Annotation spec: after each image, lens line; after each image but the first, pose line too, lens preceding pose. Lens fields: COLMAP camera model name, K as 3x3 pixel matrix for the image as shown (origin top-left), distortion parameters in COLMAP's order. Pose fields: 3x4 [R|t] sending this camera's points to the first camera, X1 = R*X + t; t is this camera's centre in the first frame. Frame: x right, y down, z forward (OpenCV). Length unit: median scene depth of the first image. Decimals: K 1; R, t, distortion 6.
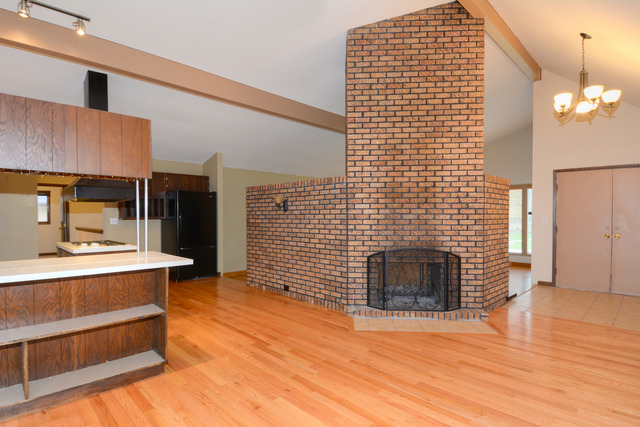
lens RADIAL K [[331.7, 0, 314.1], [0, 331.7, 218.0], [0, 0, 1]] dist [0.023791, -0.002553]
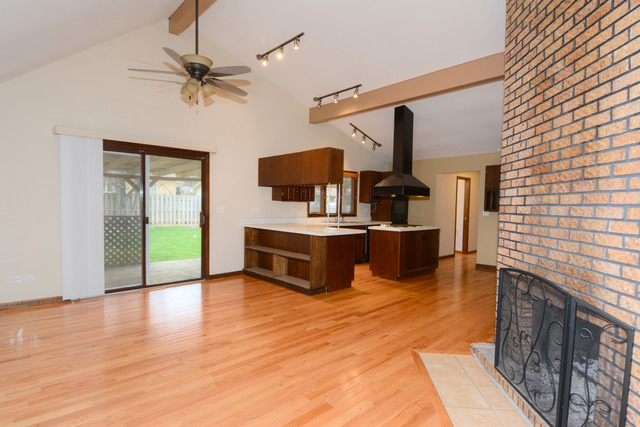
lens RADIAL K [[331.7, 0, 314.0], [0, 331.7, 213.6], [0, 0, 1]] dist [0.023791, -0.002553]
pose [[-0.012279, 0.027698, -0.999541, 0.785558], [-0.032481, 0.999078, 0.028084, -0.001956], [0.999397, 0.032811, -0.011368, 0.658602]]
